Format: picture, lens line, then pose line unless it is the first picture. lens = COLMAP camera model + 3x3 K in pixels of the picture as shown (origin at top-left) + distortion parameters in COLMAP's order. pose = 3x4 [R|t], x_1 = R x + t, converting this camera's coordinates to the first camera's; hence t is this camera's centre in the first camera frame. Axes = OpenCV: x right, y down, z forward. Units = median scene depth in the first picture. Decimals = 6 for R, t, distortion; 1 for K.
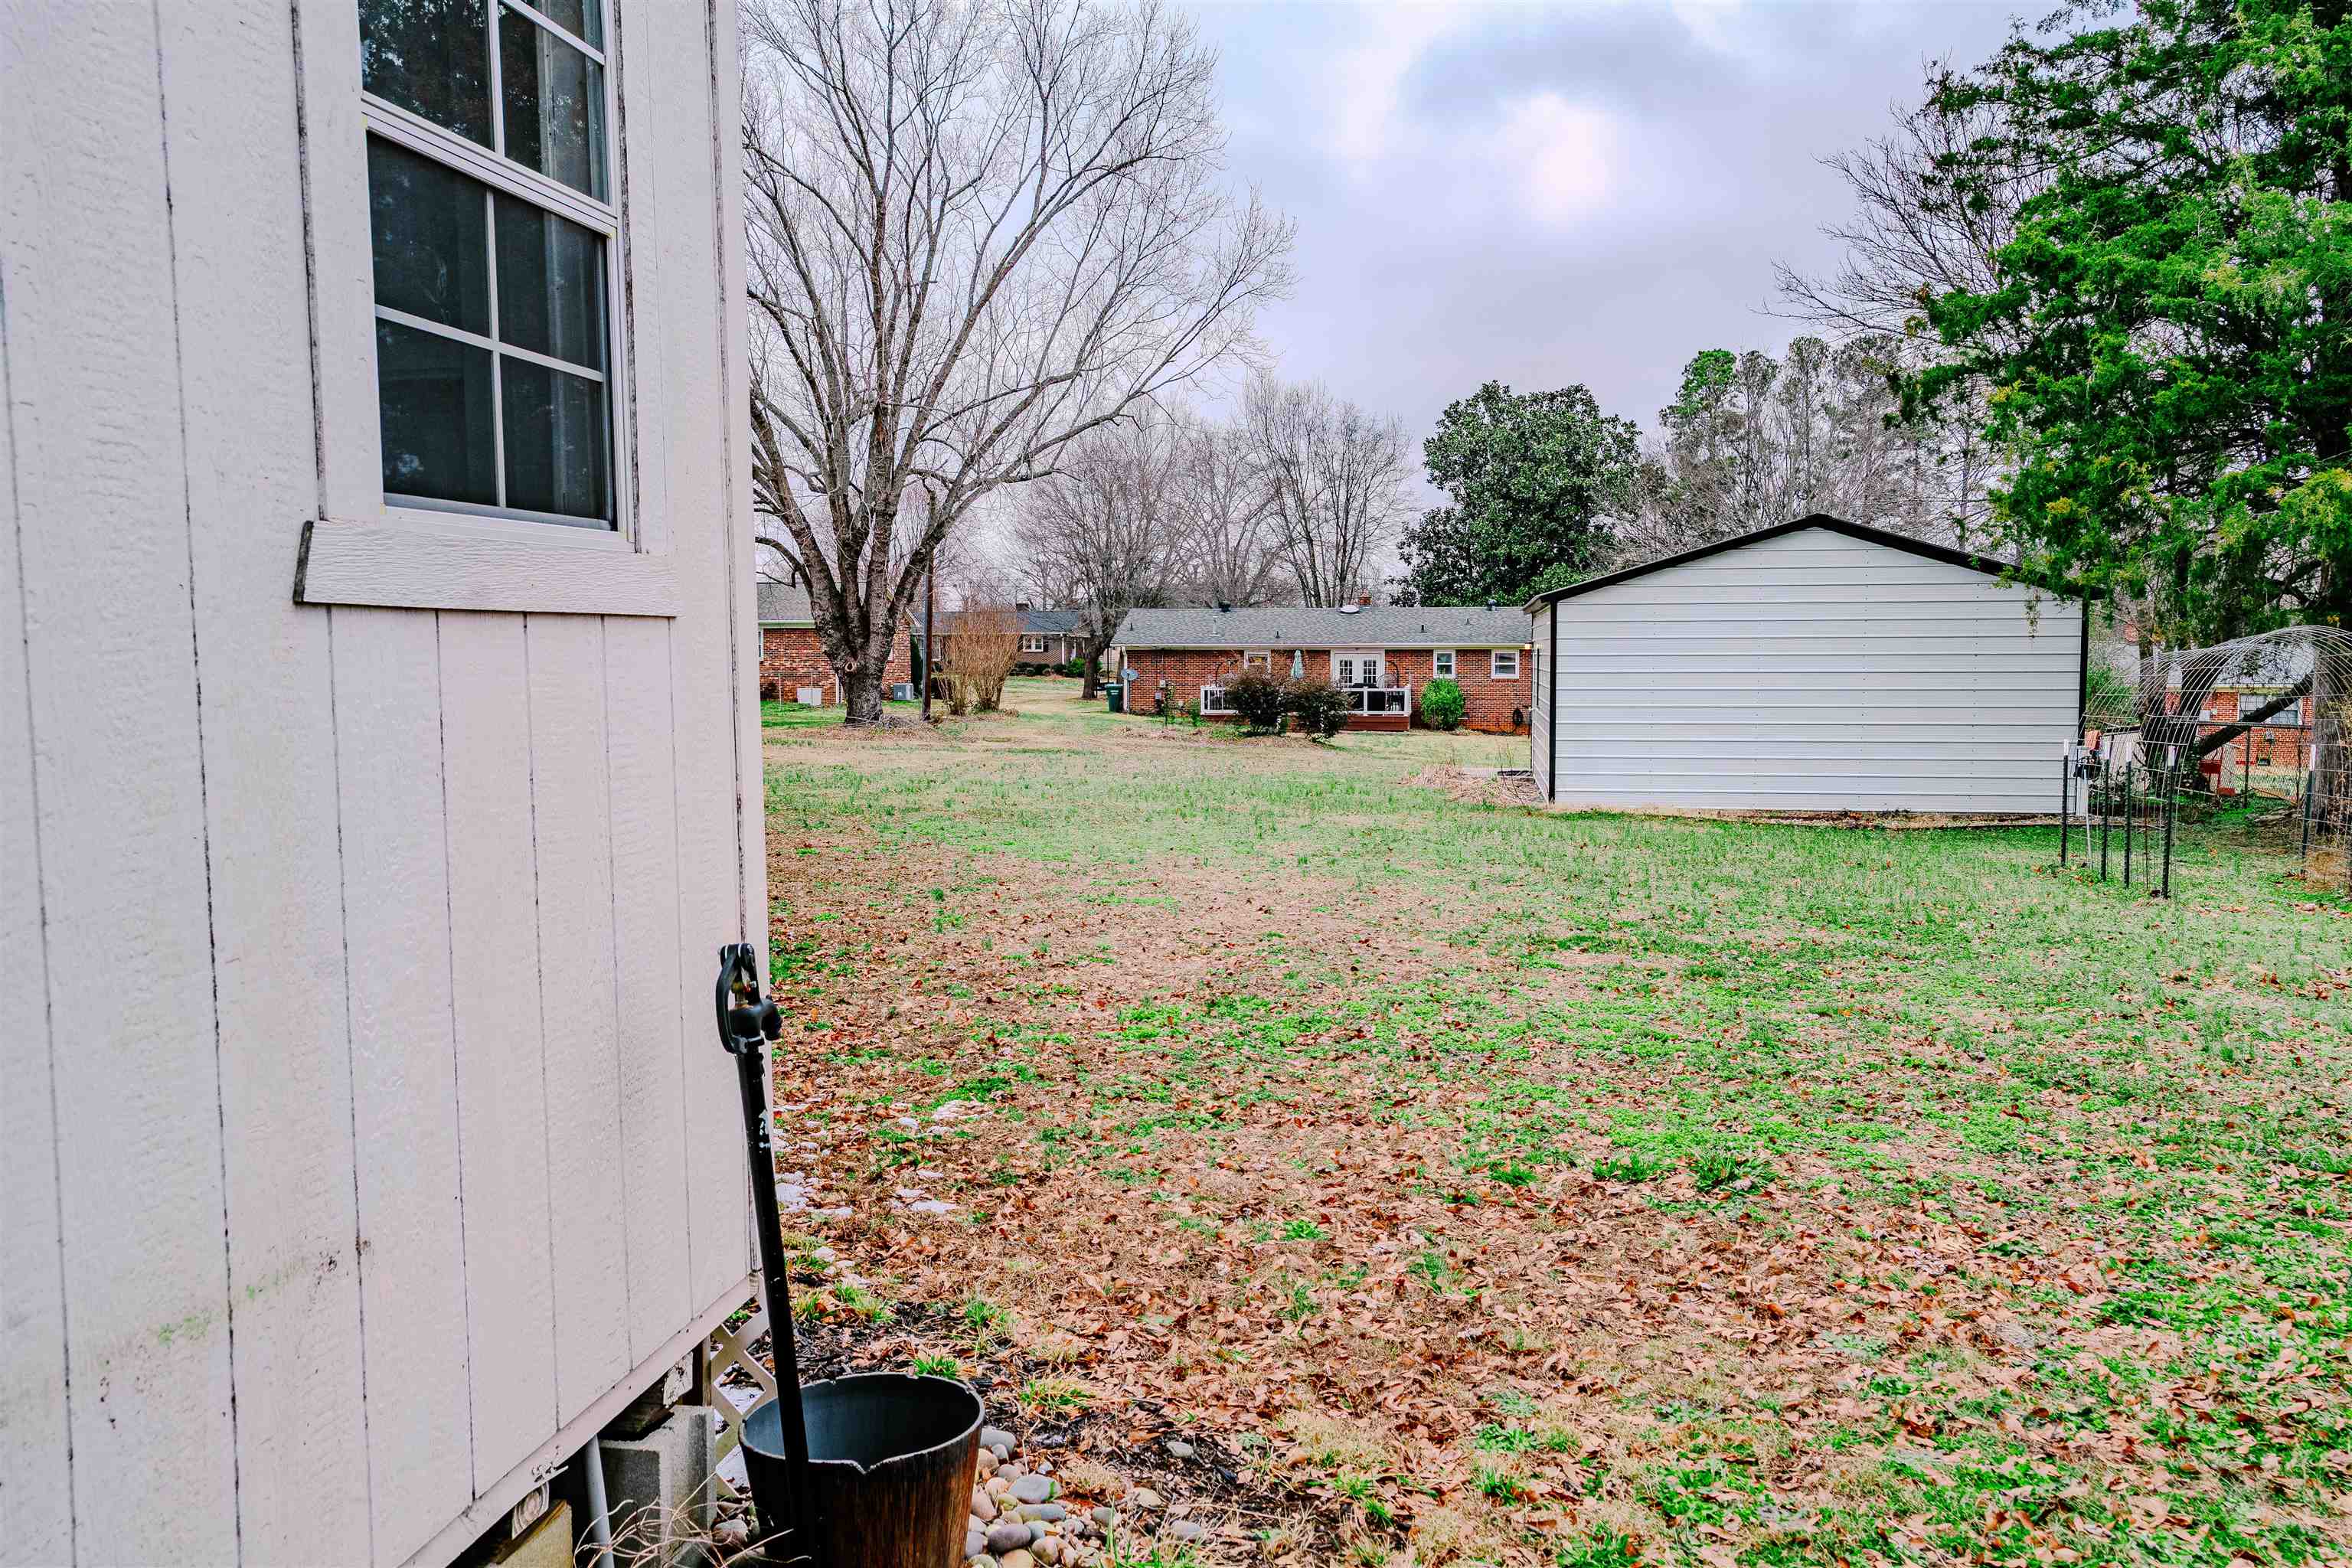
lens RADIAL K [[1871.9, 0, 1179.5], [0, 1871.9, 788.9], [0, 0, 1]] dist [0.037274, -0.004674]
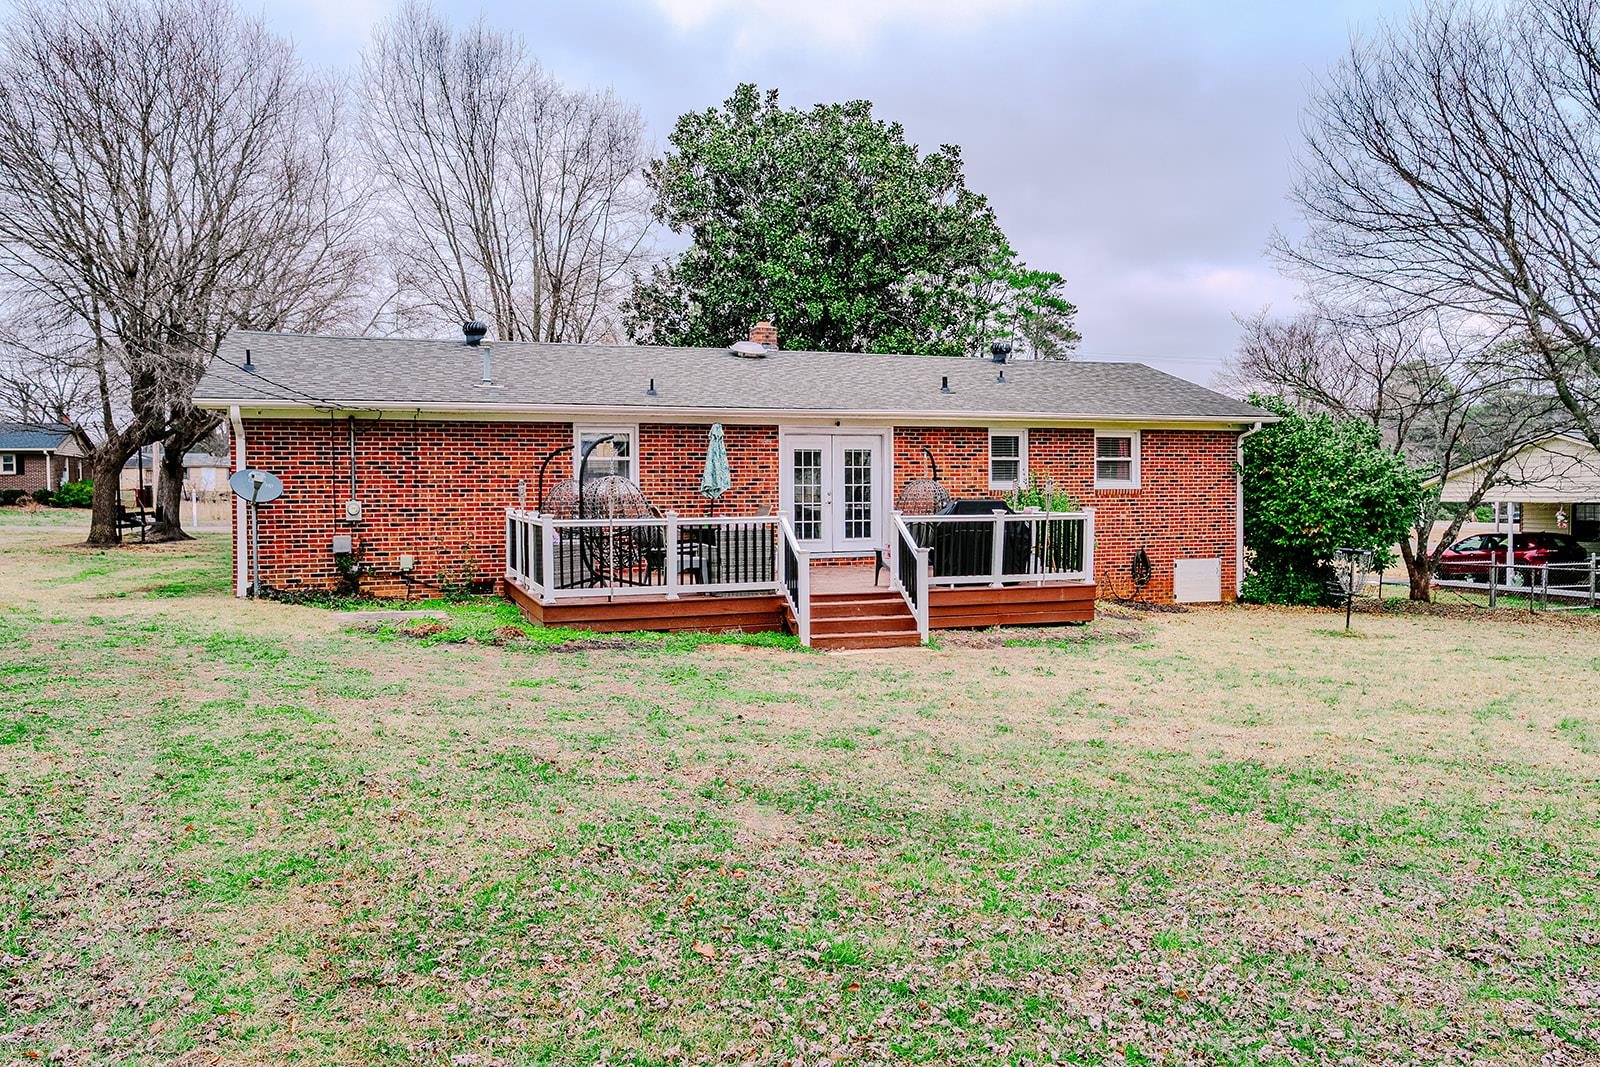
lens RADIAL K [[1187.4, 0, 798.6], [0, 1187.4, 531.6], [0, 0, 1]] dist [0.002920, -0.005721]
pose [[0.878824, -0.023844, 0.476550, -0.043732], [0.042297, 0.998712, -0.028032, -0.042004], [-0.475267, 0.044792, 0.878701, 0.755499]]
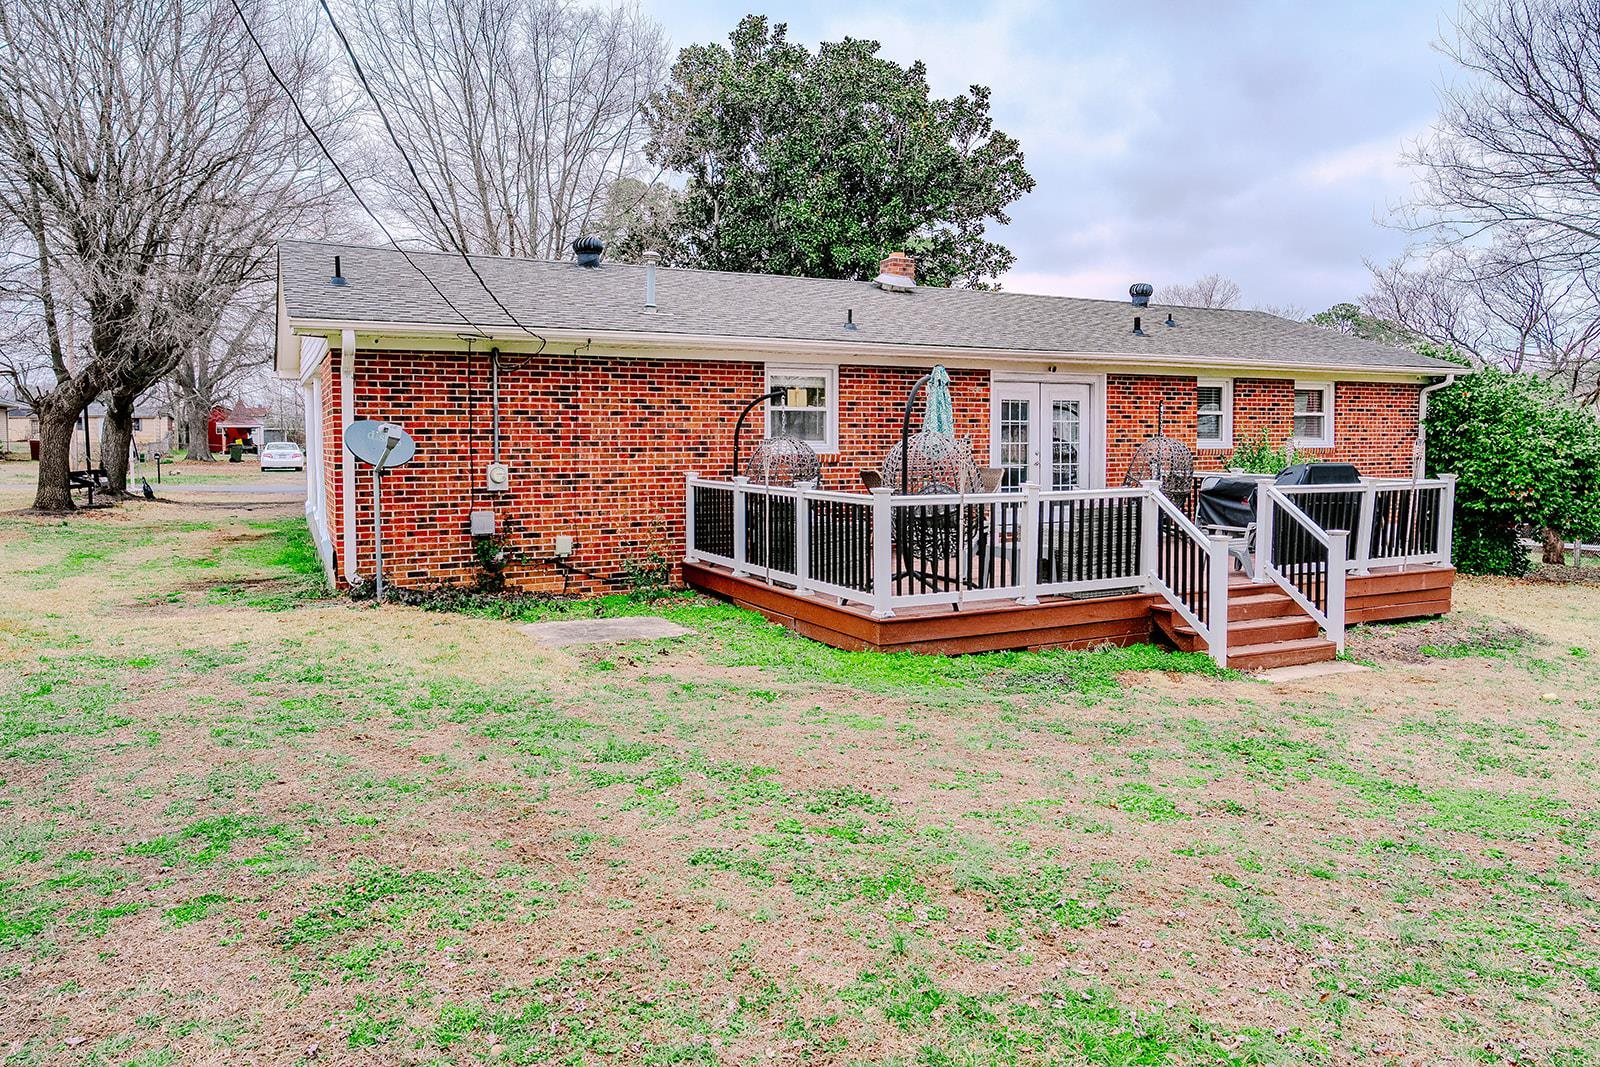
lens RADIAL K [[1090.2, 0, 809.8], [0, 1090.2, 491.8], [0, 0, 1]] dist [-0.006238, 0.009895]
pose [[0.809795, -0.031361, 0.585874, -0.065221], [0.047036, 0.998826, -0.011548, -0.050352], [-0.584825, 0.036909, 0.810320, 0.848649]]
